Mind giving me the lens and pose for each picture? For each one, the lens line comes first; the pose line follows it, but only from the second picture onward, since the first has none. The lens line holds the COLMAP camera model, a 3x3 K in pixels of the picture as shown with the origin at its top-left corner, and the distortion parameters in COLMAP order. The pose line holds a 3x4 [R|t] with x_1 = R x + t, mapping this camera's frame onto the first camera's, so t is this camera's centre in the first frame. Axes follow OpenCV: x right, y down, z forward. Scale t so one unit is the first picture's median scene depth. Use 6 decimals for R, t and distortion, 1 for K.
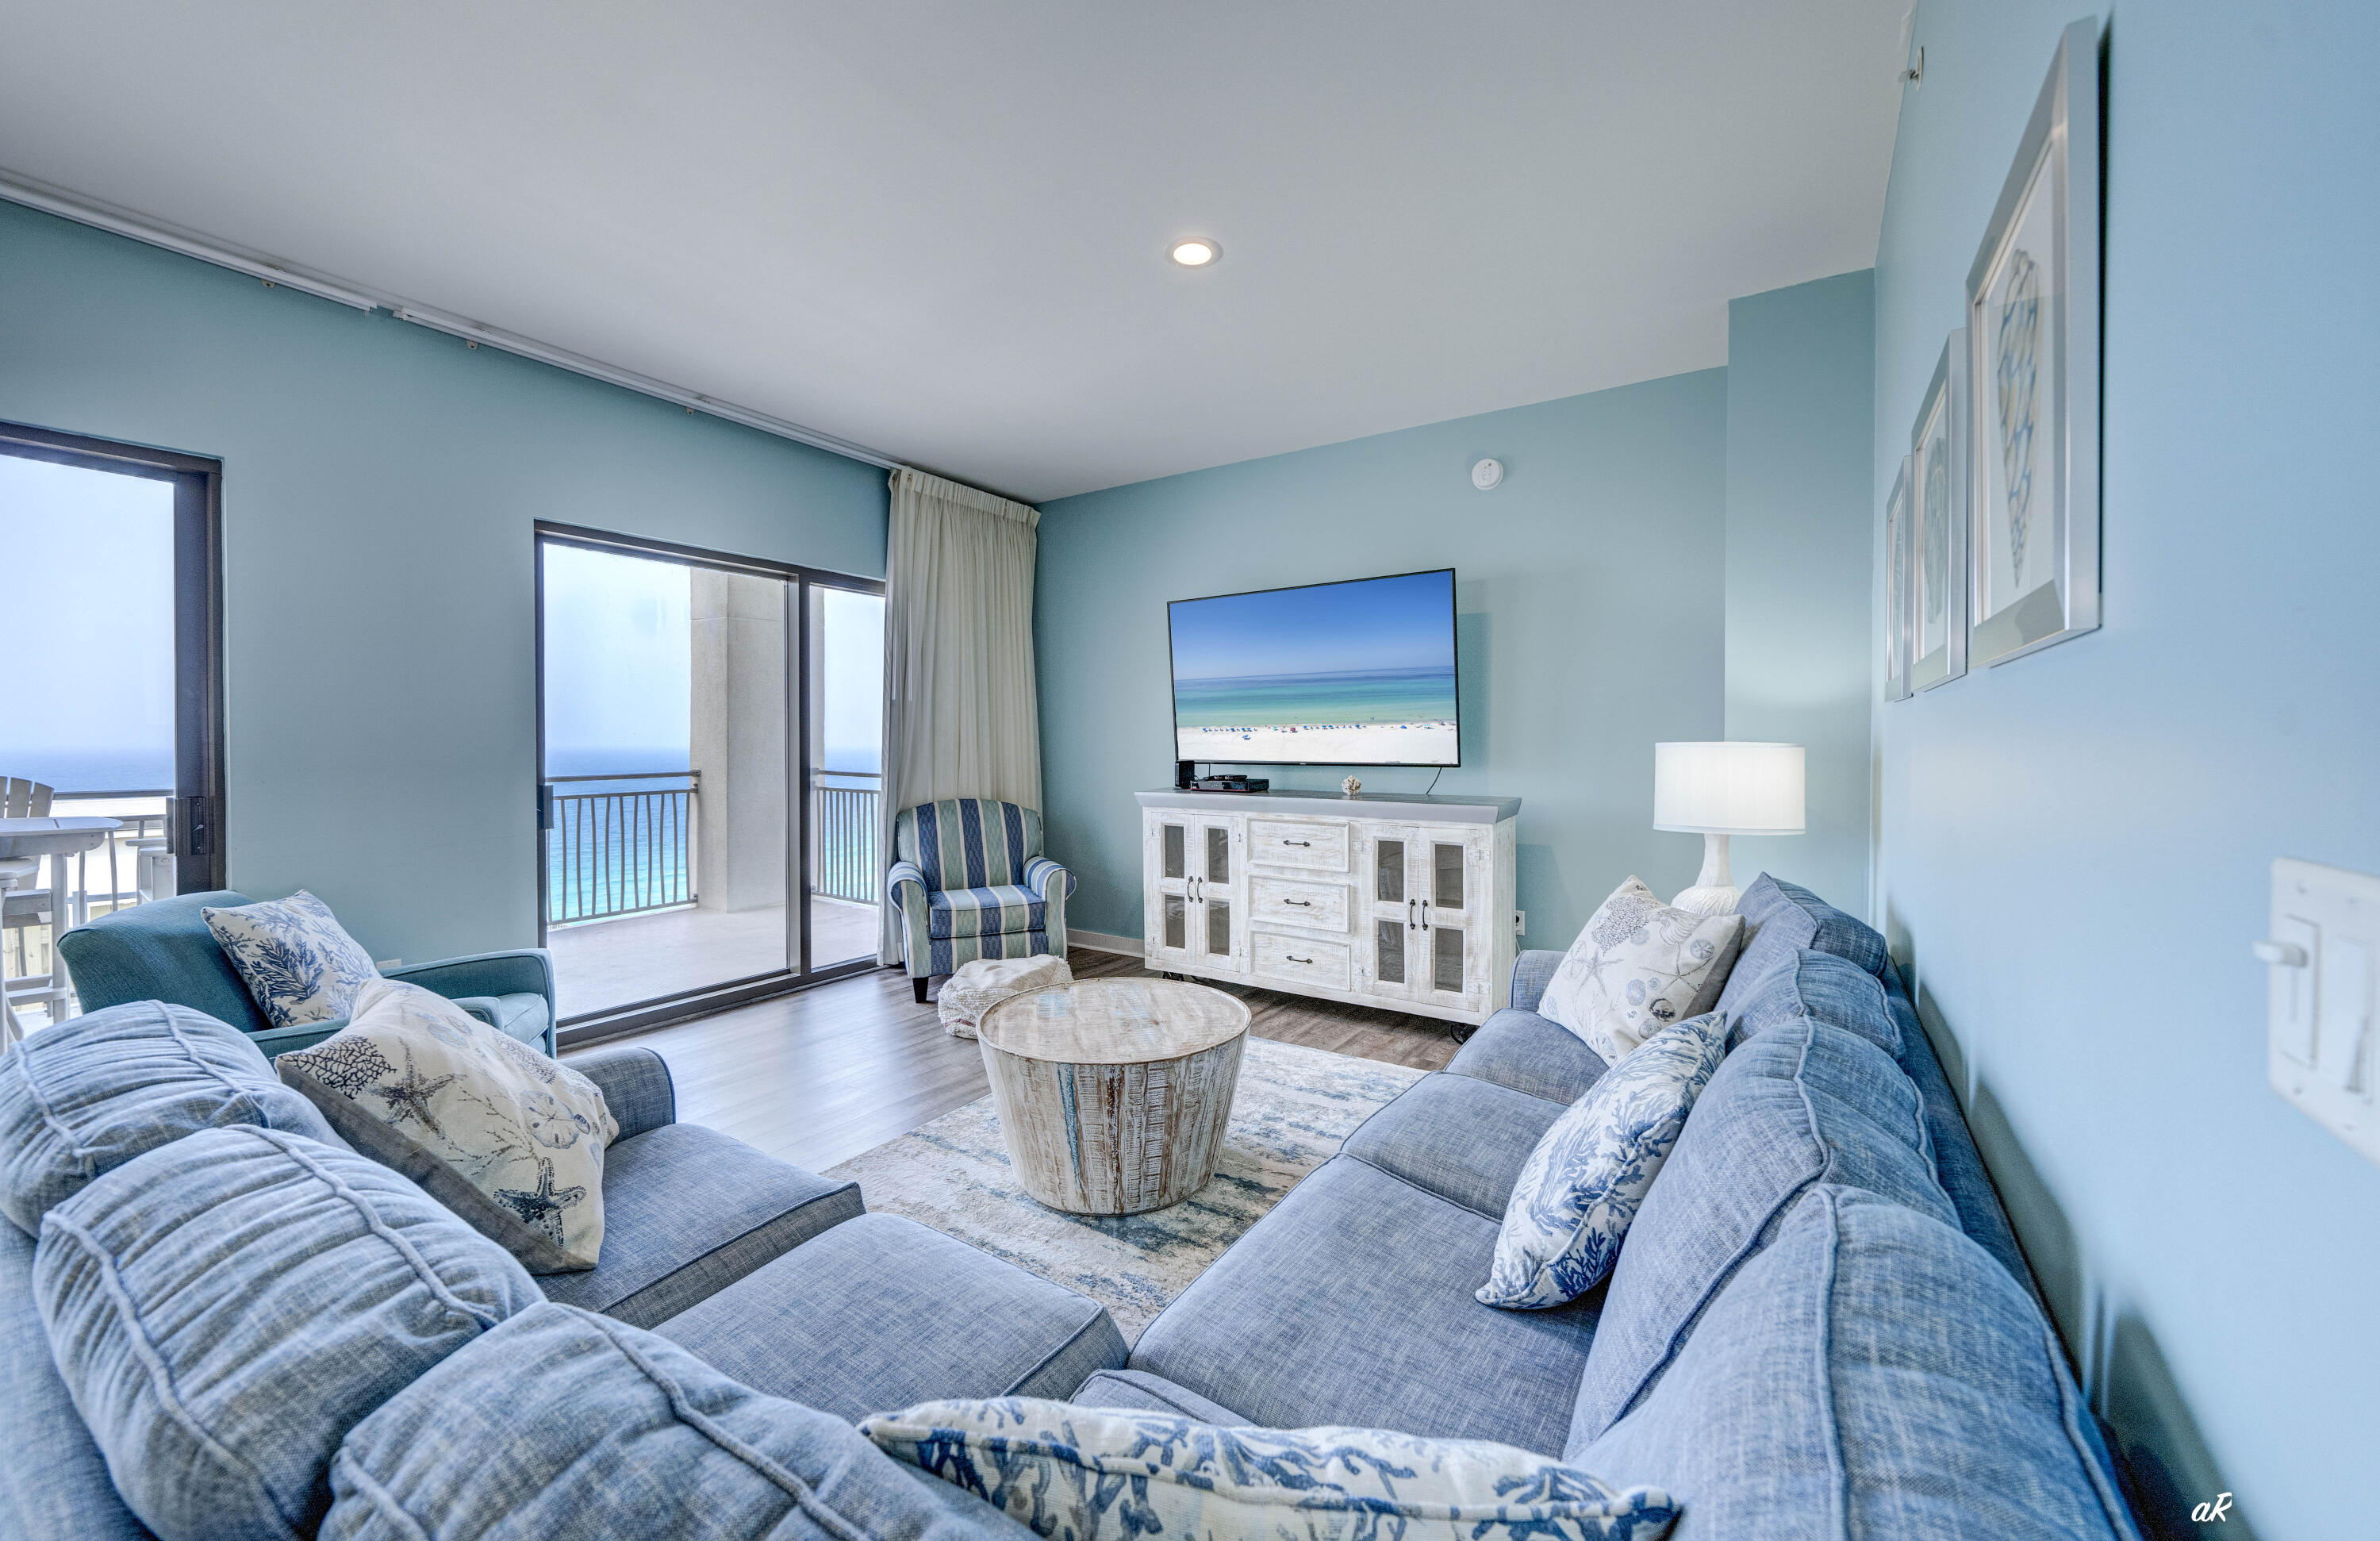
lens RADIAL K [[889.5, 0, 1191.5], [0, 889.5, 755.1], [0, 0, 1]] dist [-0.000020, 0.000068]
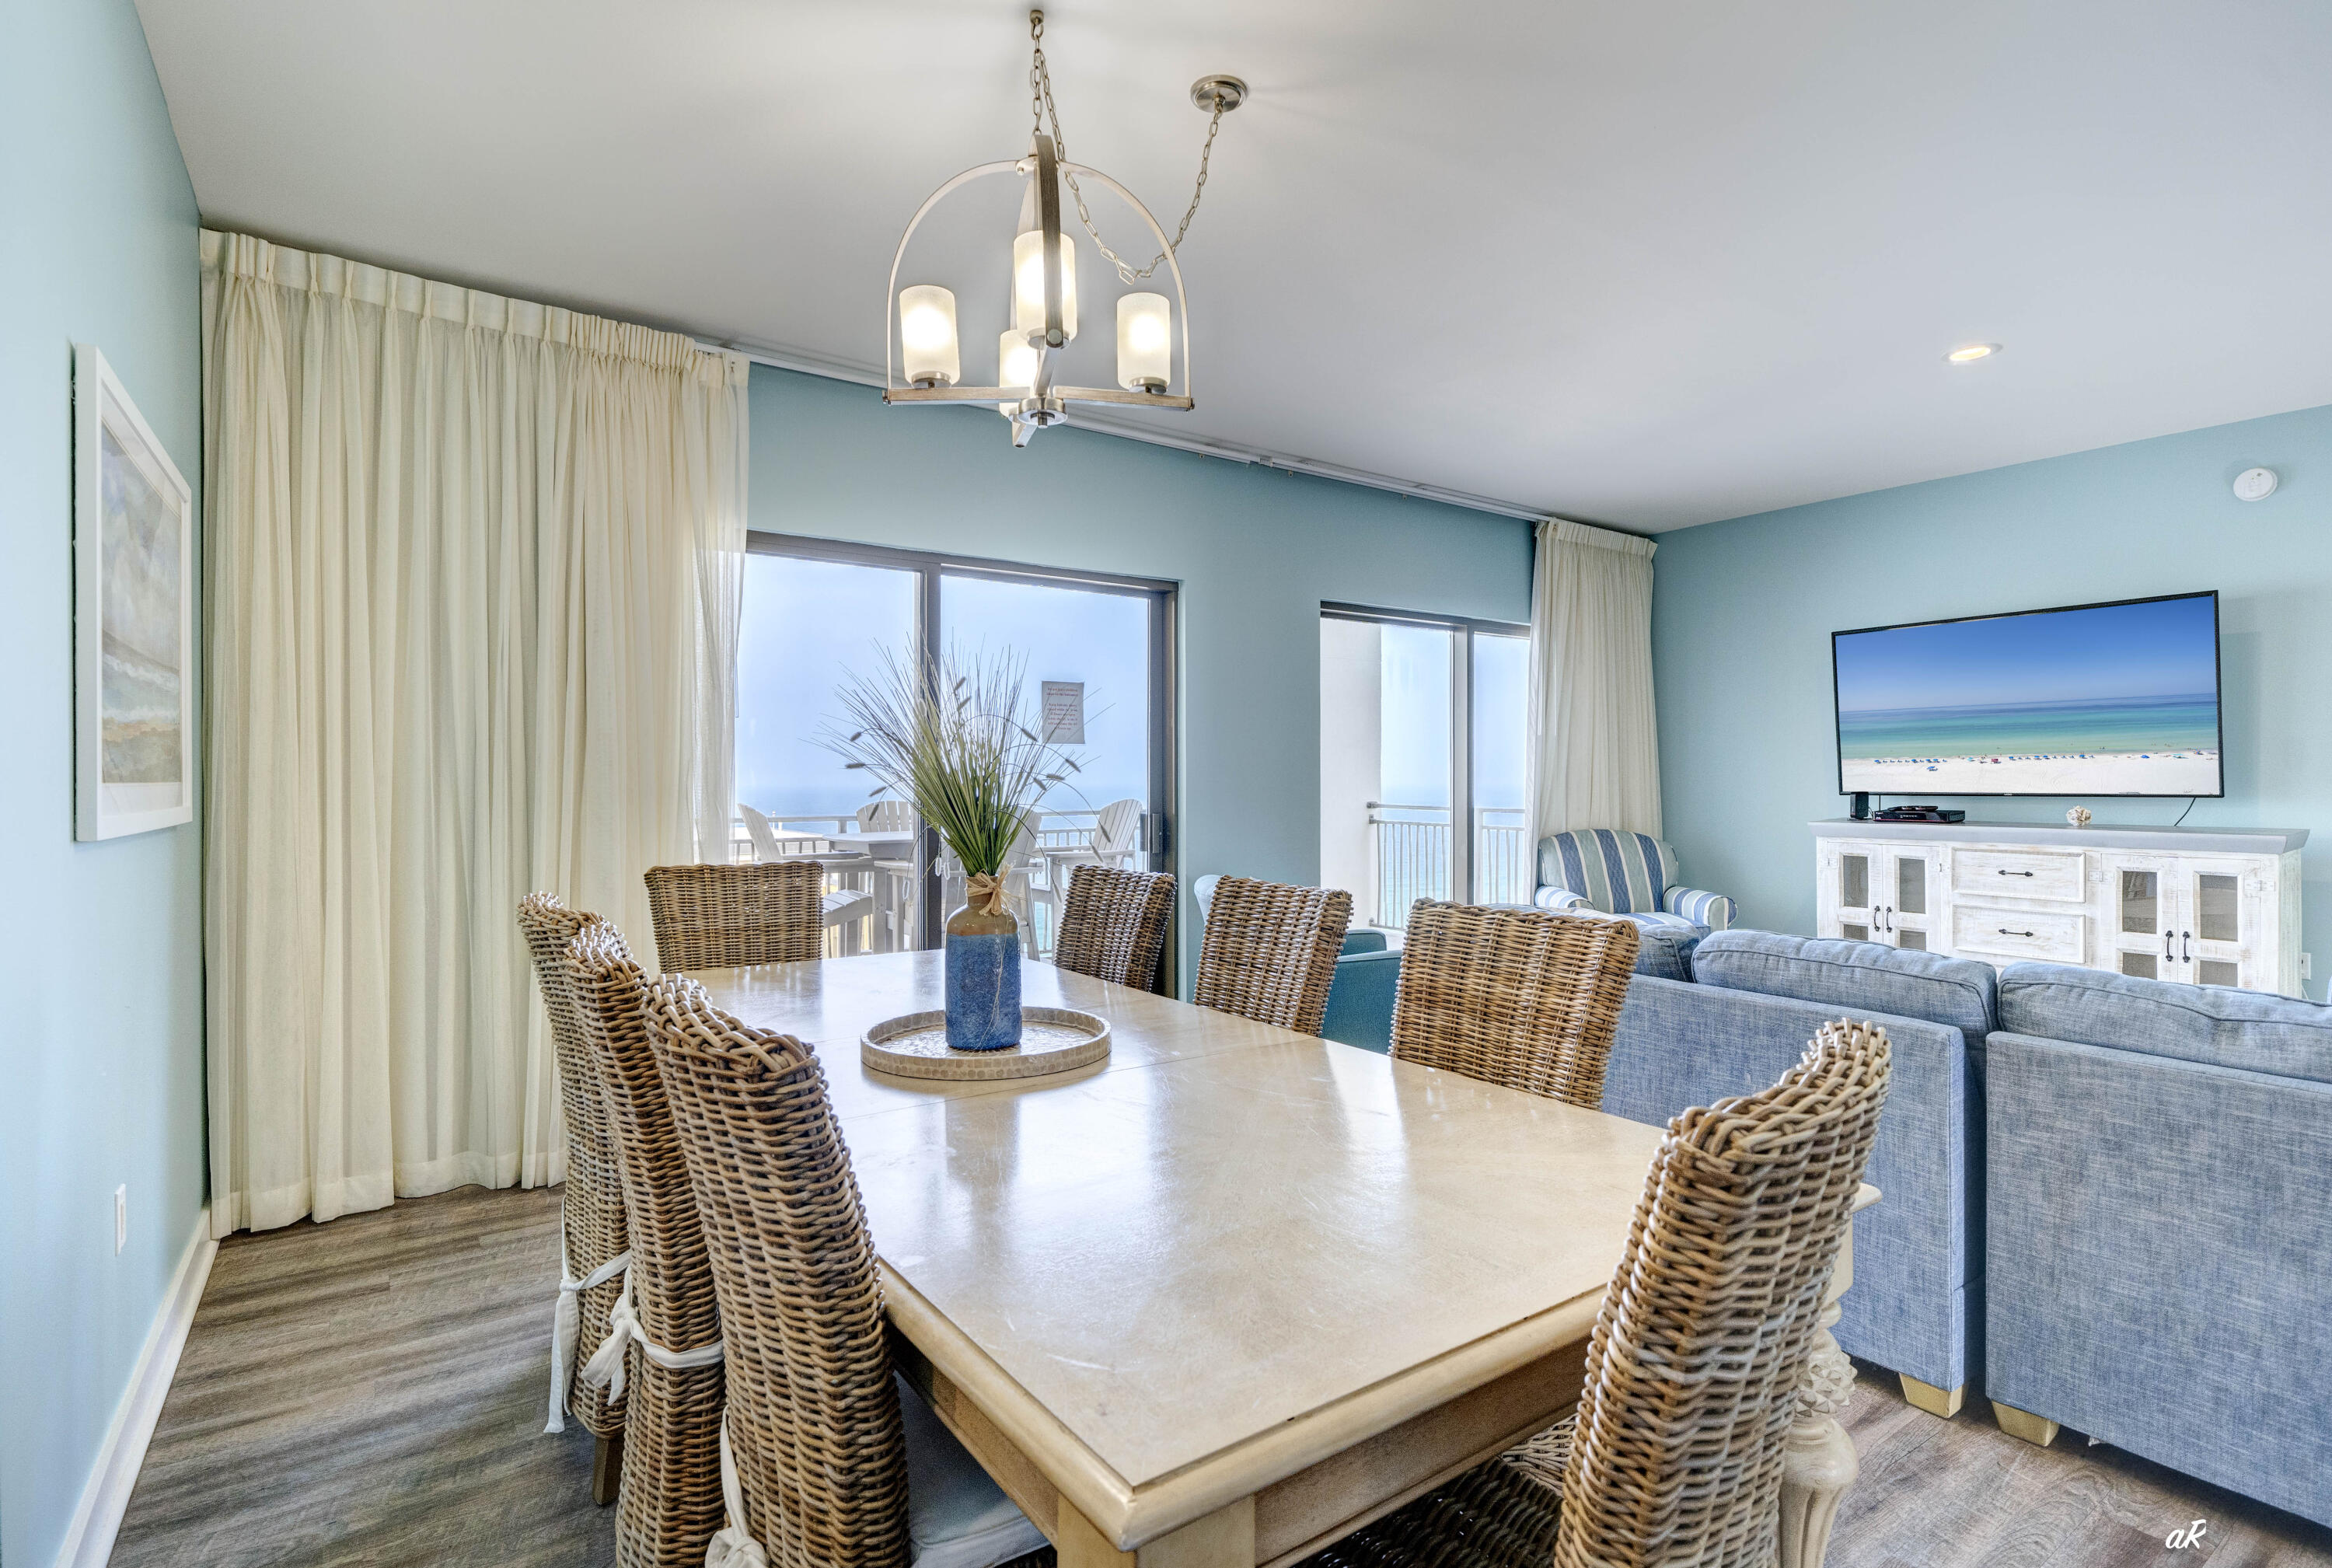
lens RADIAL K [[1138.3, 0, 1172.2], [0, 1138.3, 786.1], [0, 0, 1]] dist [-0.002571, 0.000842]
pose [[0.933239, 0.000128, -0.359256, -0.301565], [-0.003227, 0.999963, -0.008026, 0.014163], [0.359242, 0.008649, 0.933205, -0.524947]]
